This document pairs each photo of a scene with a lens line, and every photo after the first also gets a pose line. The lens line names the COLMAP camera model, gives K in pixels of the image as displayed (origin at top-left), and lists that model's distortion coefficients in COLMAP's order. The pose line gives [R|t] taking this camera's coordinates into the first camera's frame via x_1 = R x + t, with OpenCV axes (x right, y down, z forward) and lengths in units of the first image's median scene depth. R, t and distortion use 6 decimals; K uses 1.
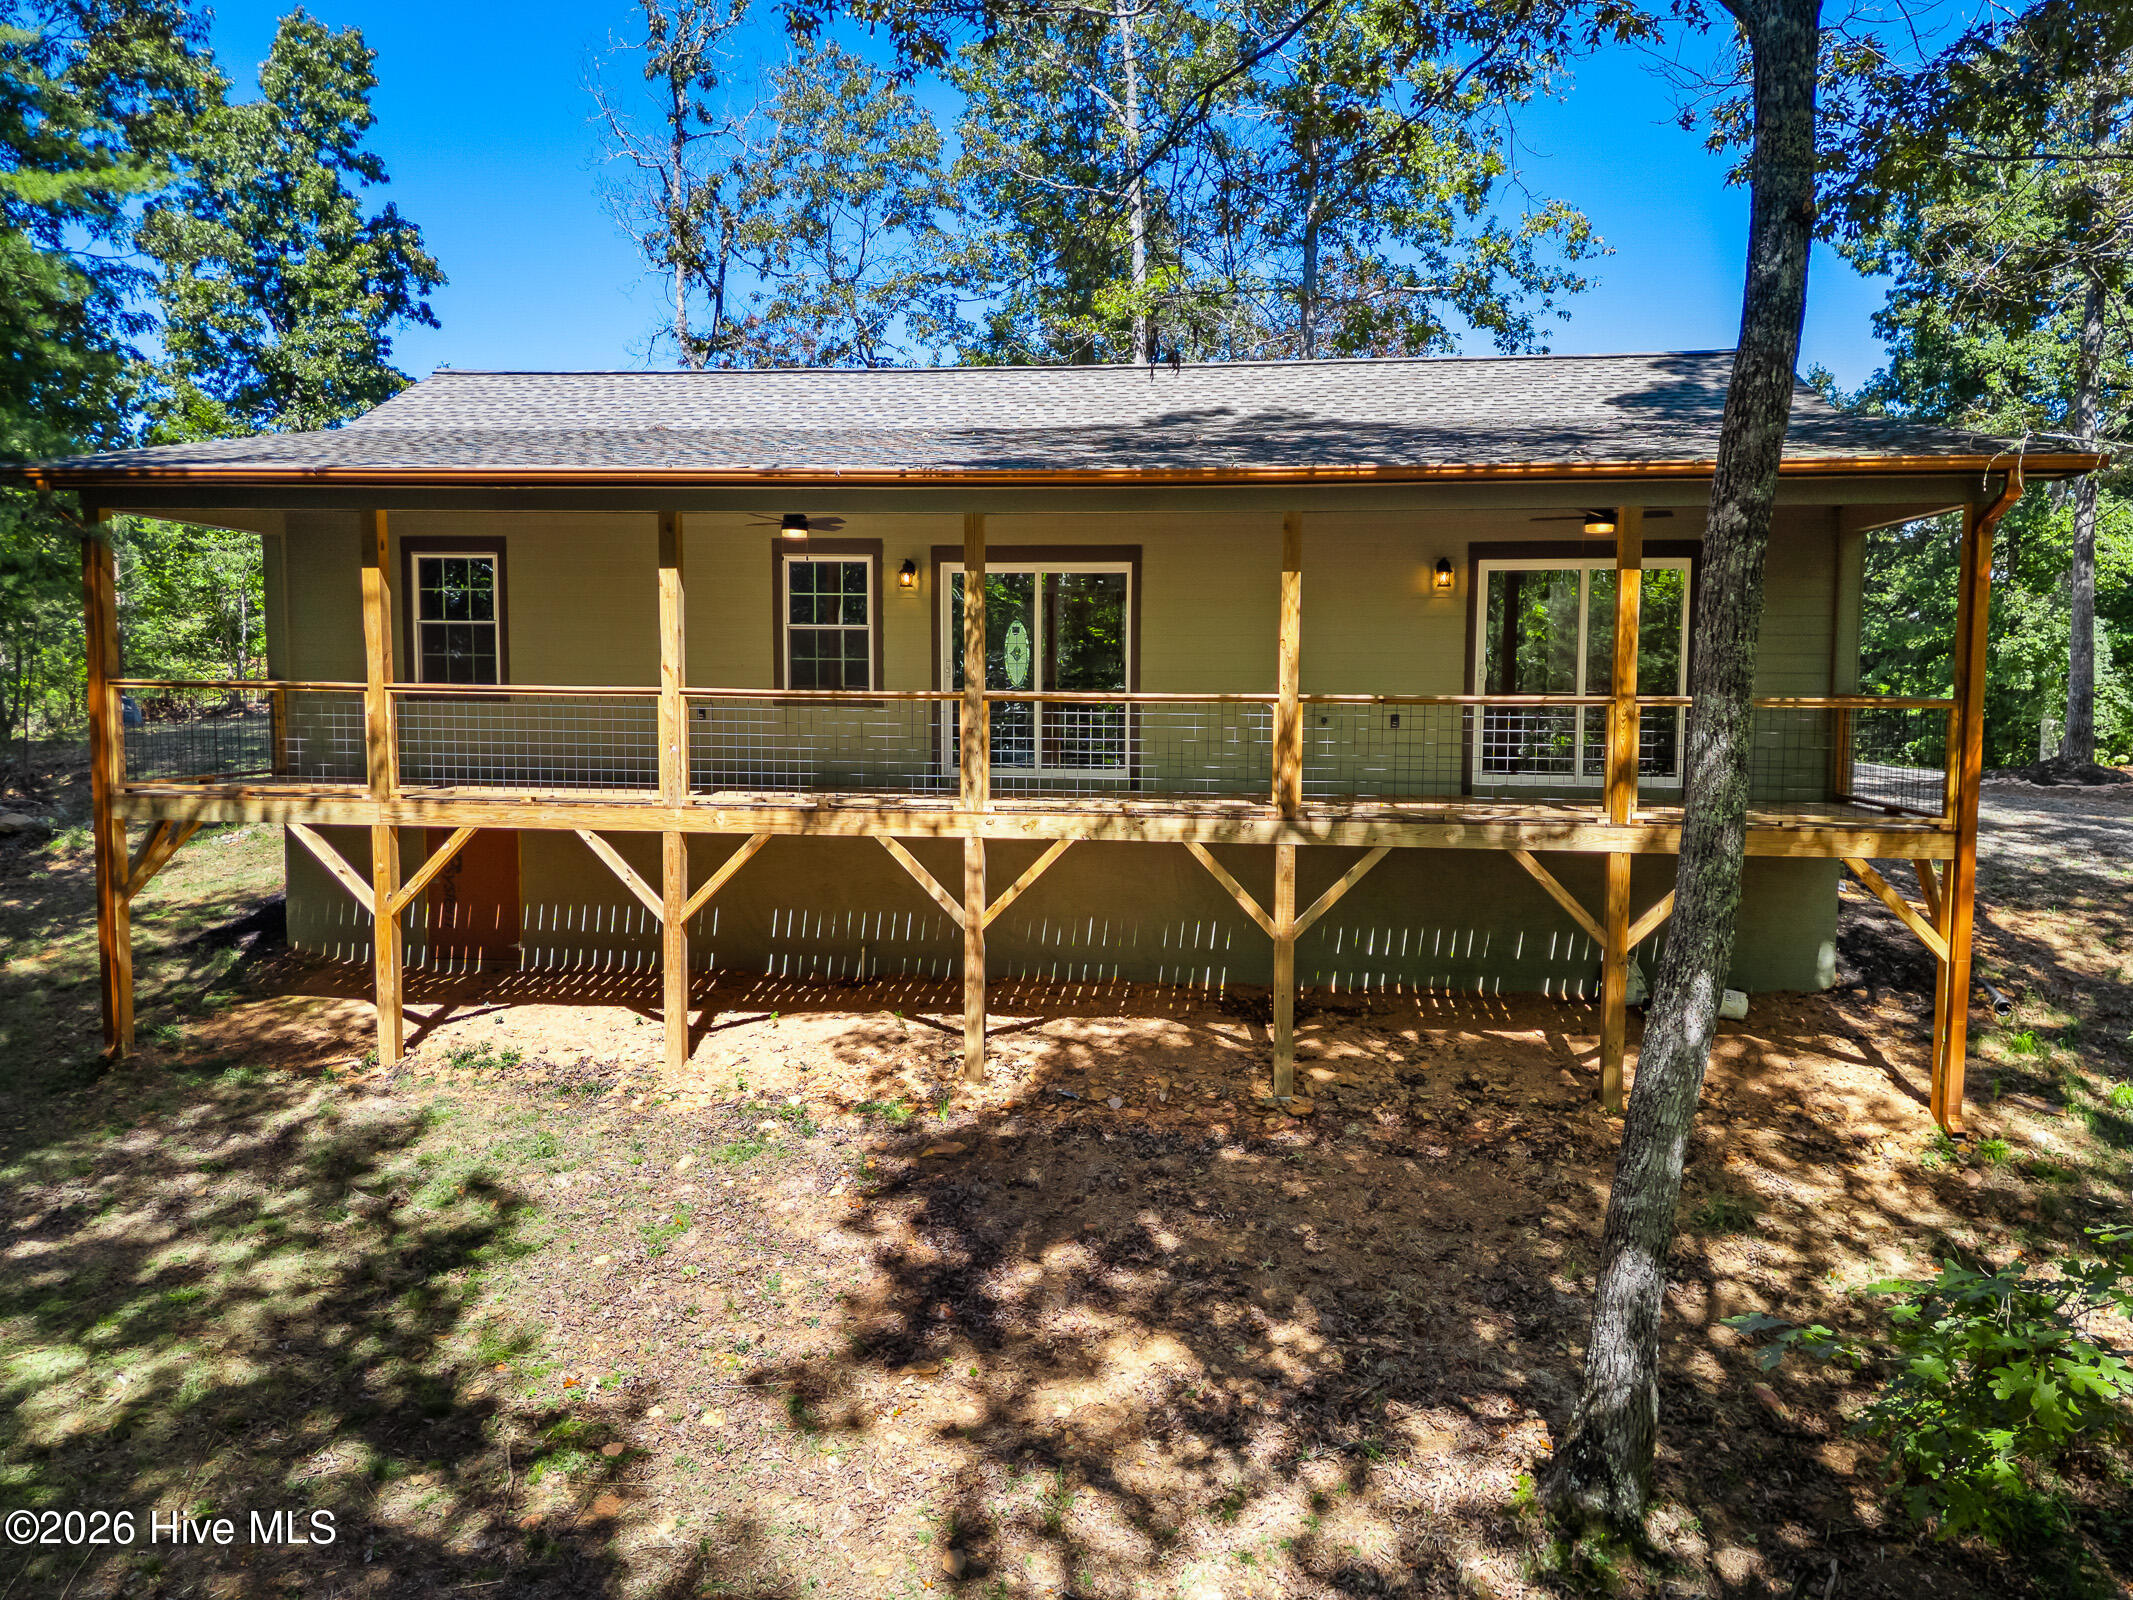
lens RADIAL K [[1506.8, 0, 1066.5], [0, 1506.8, 800.0], [0, 0, 1]] dist [0.062979, -0.063328]
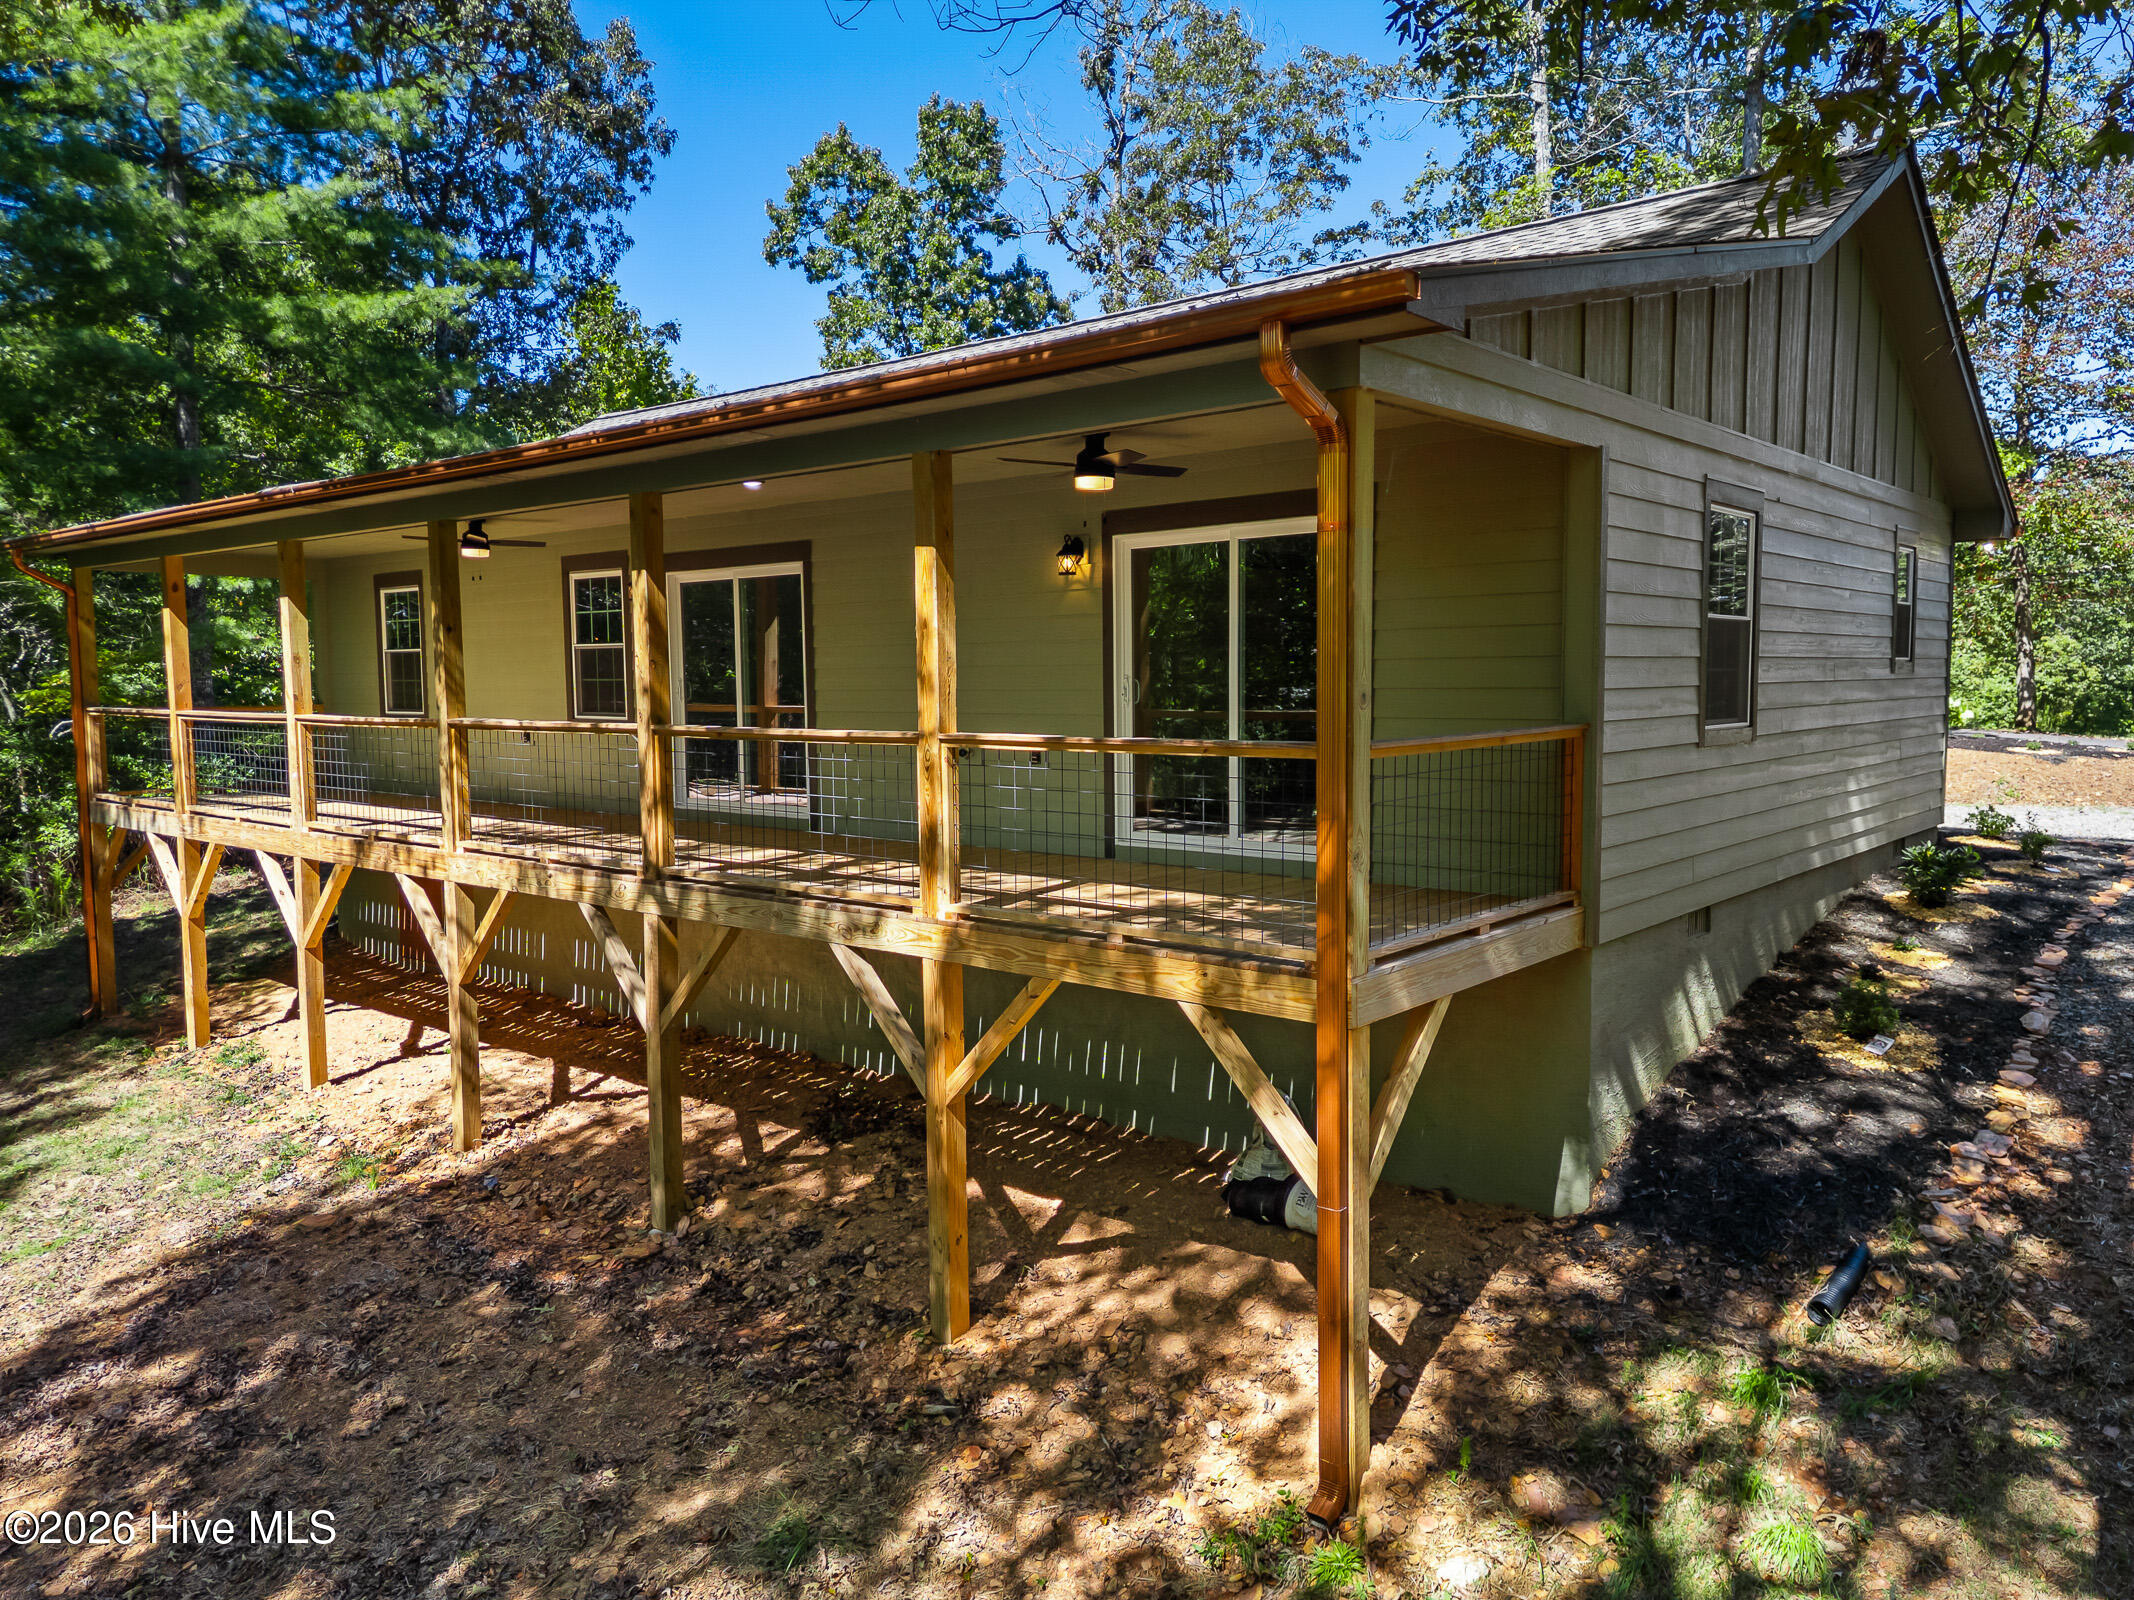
lens RADIAL K [[1494.7, 0, 1106.2], [0, 1494.7, 796.7], [0, 0, 1]] dist [0.060205, -0.064261]
pose [[0.836190, 0.030192, -0.547607, 0.611453], [-0.029939, 0.999508, 0.009391, -0.036817], [0.547621, 0.008542, 0.836683, 0.369574]]
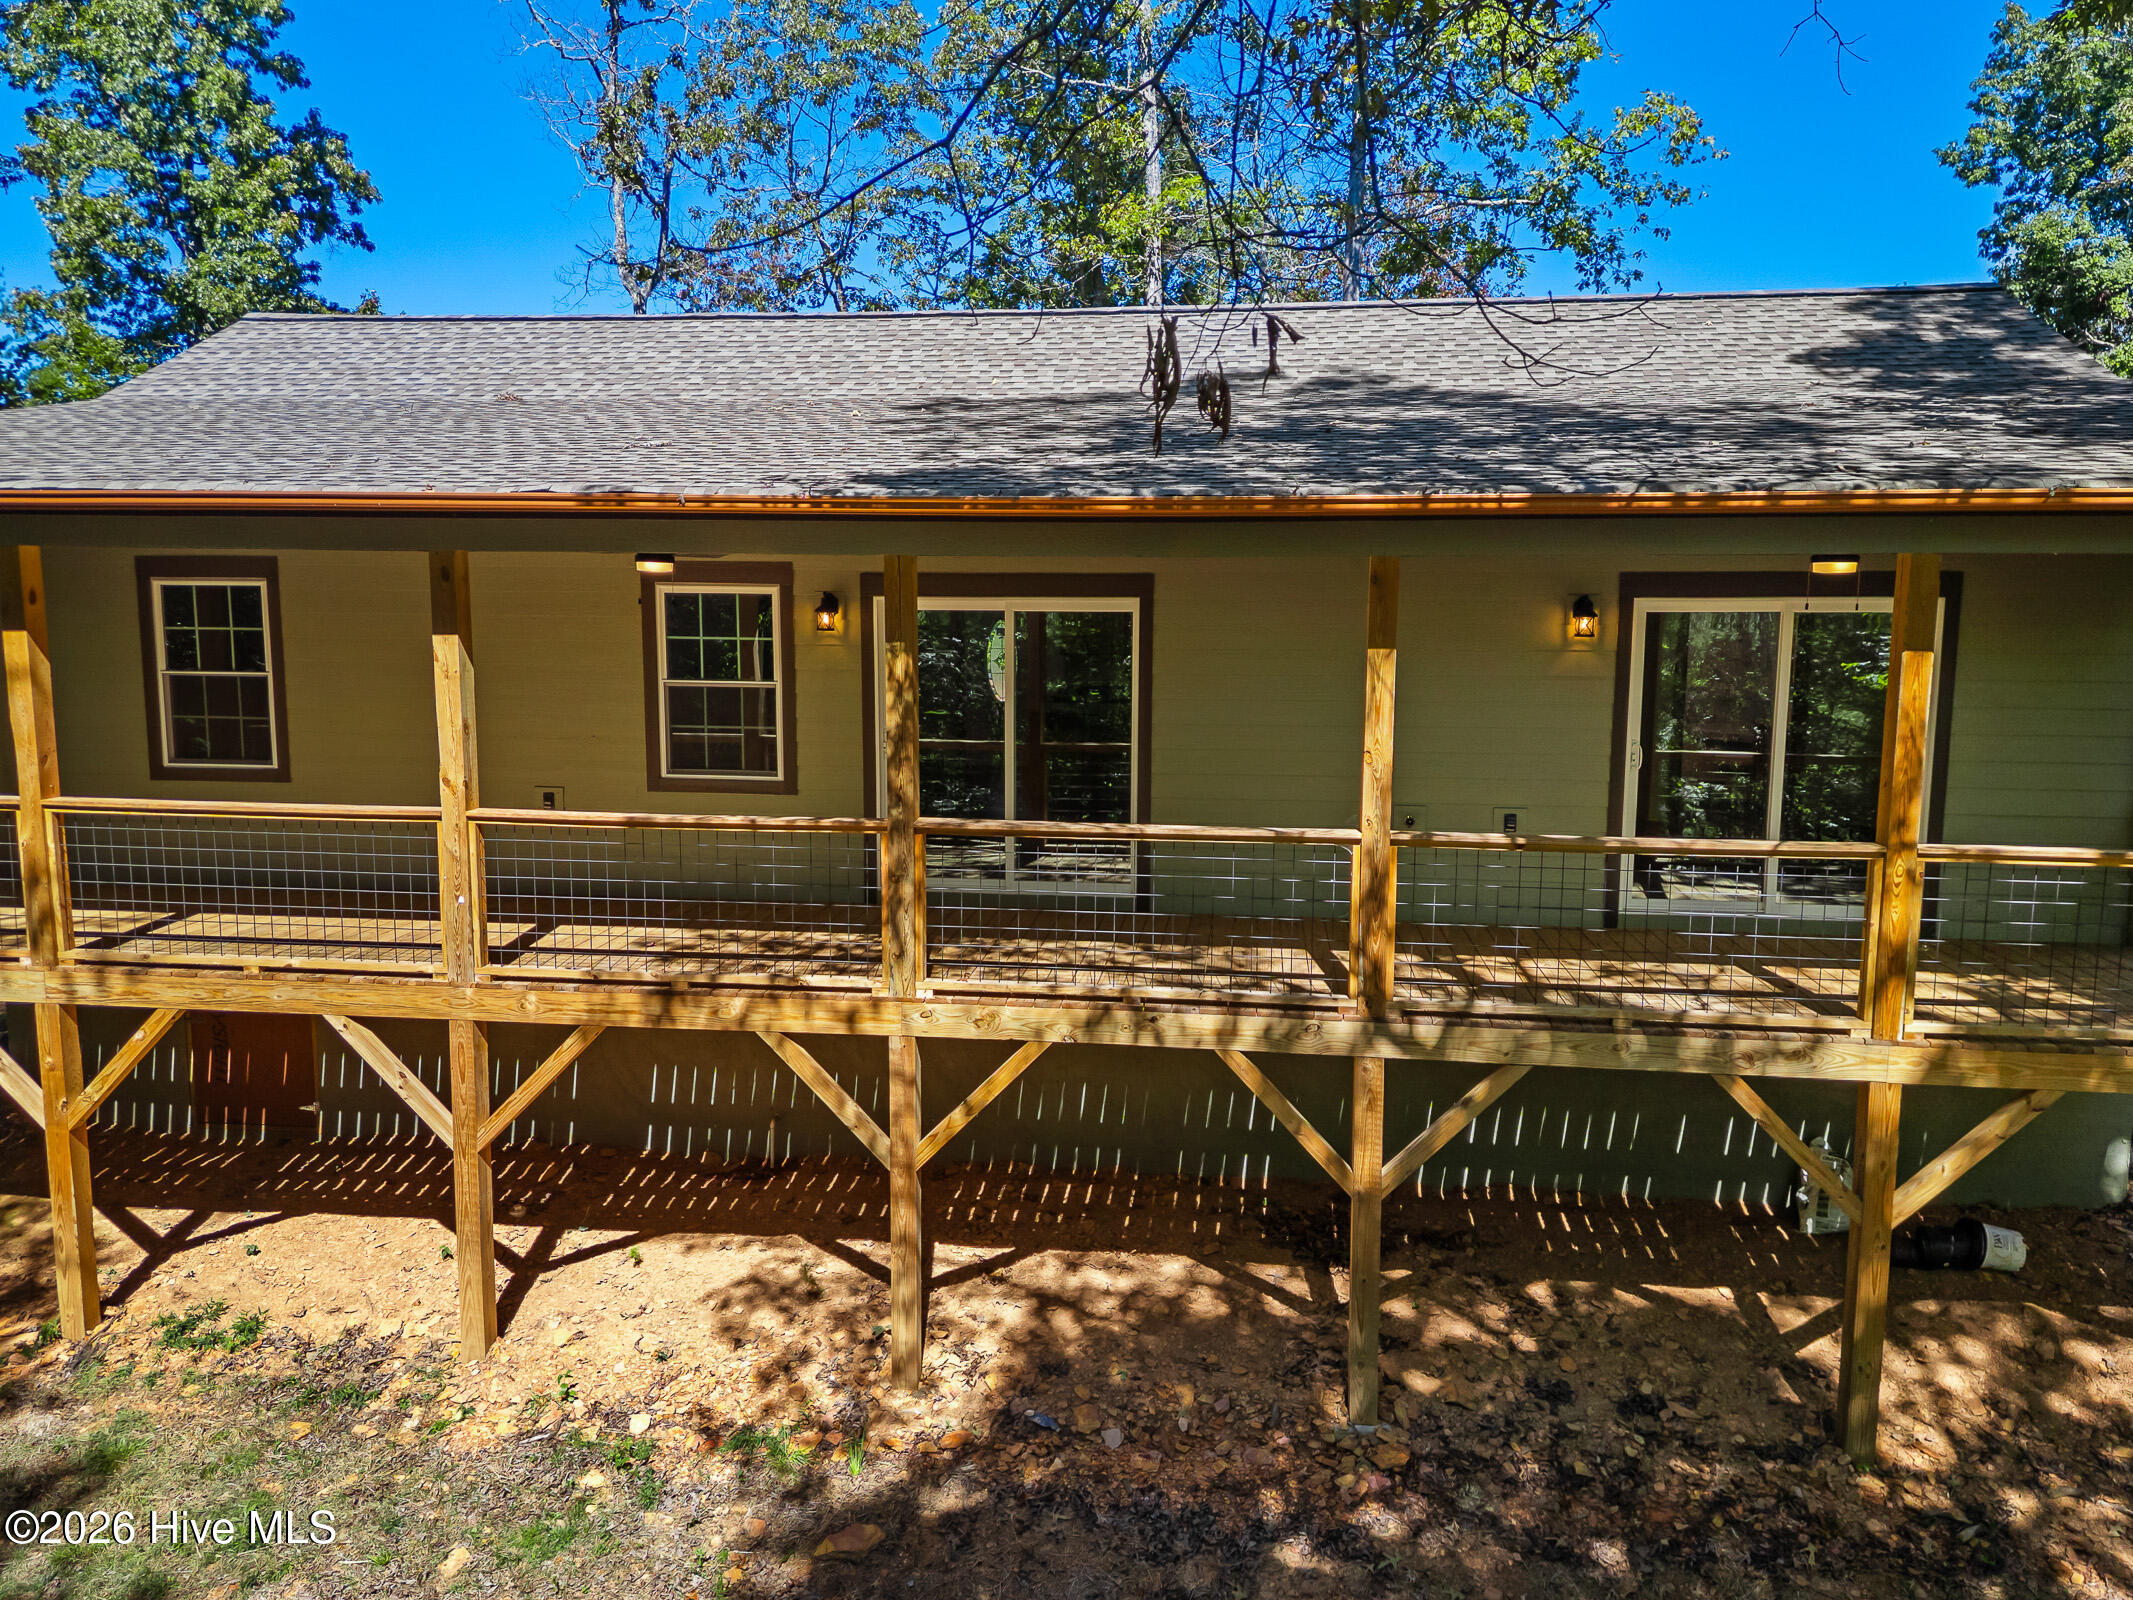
lens RADIAL K [[1506.8, 0, 1066.5], [0, 1506.8, 800.0], [0, 0, 1]] dist [0.062979, -0.063328]
pose [[0.999952, -0.000348, -0.009815, 0.014518], [0.000833, 0.998779, 0.049388, -0.091882], [0.009785, -0.049394, 0.998731, 0.268086]]
